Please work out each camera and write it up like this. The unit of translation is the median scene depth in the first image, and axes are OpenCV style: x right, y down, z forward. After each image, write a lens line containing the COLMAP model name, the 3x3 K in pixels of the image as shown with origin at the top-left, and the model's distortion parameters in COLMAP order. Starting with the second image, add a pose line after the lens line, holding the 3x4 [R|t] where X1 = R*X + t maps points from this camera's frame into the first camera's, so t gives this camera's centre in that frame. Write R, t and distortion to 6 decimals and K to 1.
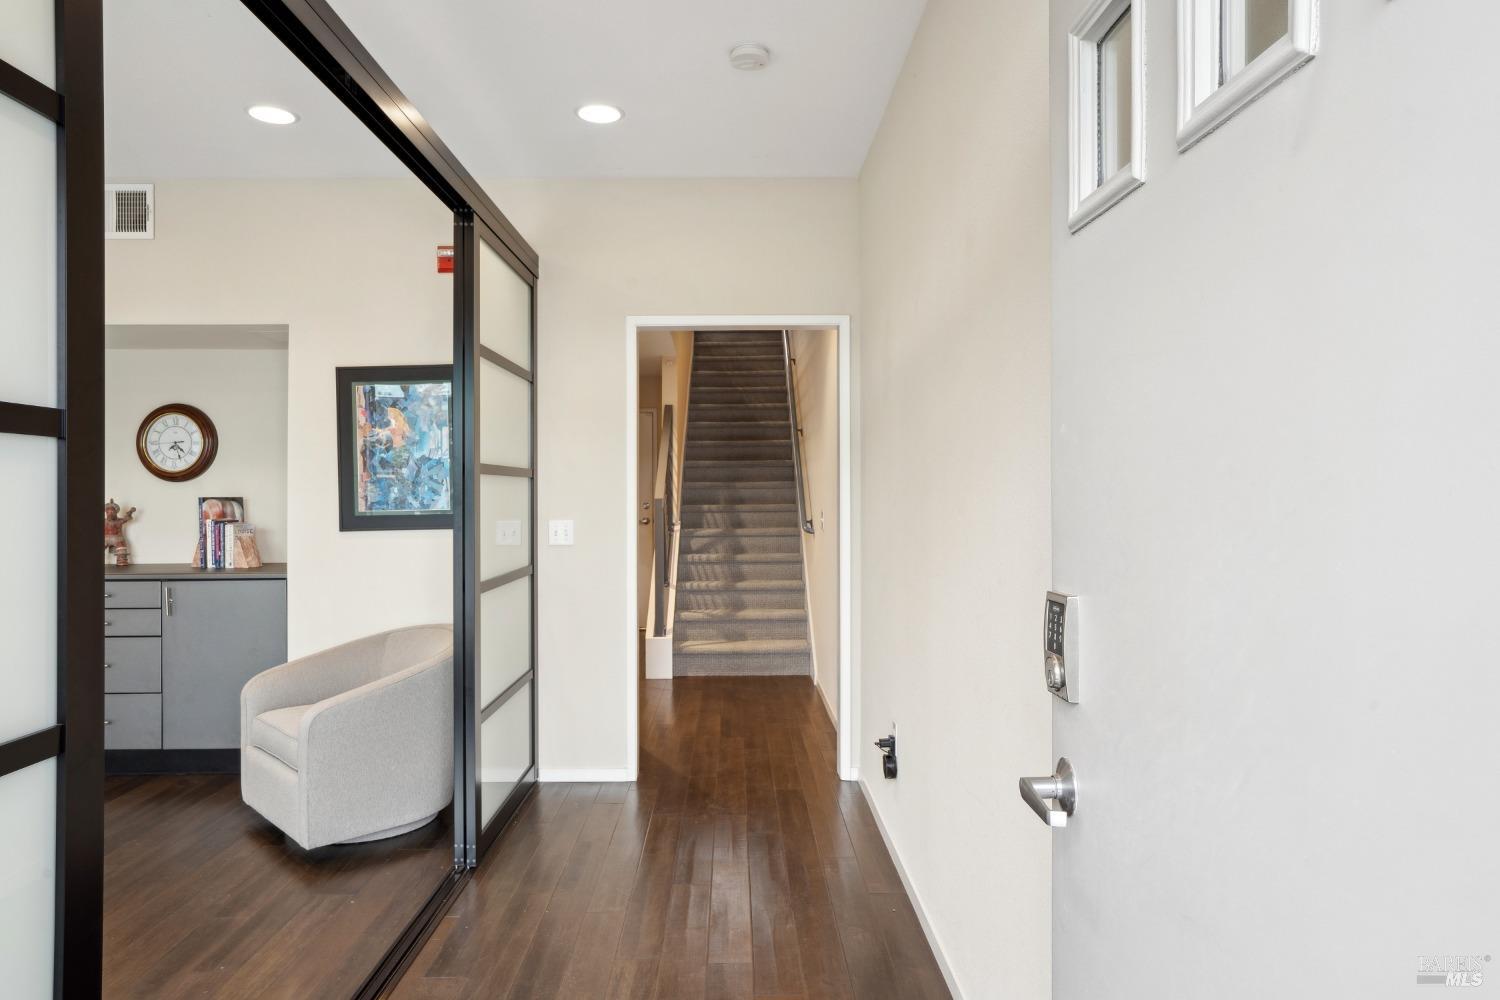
lens RADIAL K [[972.8, 0, 751.1], [0, 972.8, 500.7], [0, 0, 1]] dist [0.004676, 0.000691]
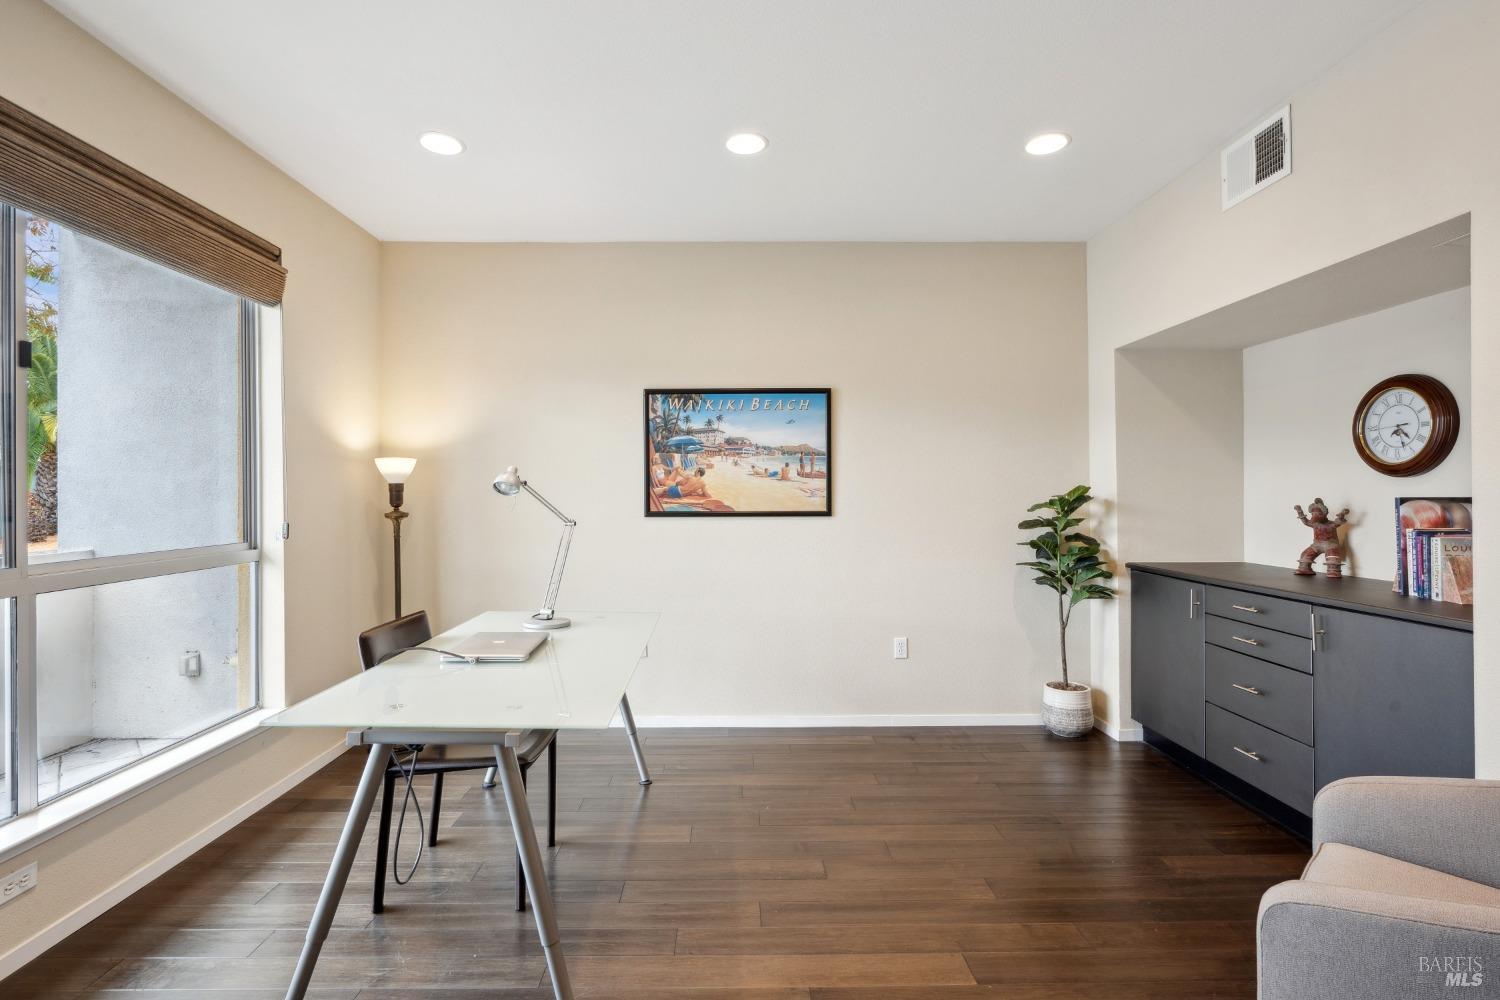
lens RADIAL K [[695.4, 0, 748.2], [0, 695.4, 486.8], [0, 0, 1]] dist [-0.003115, -0.000379]
pose [[-0.014326, -0.005660, -0.999881, -0.037638], [-0.003475, 0.999978, -0.005611, -0.006959], [0.999891, 0.003395, -0.014346, 0.518823]]
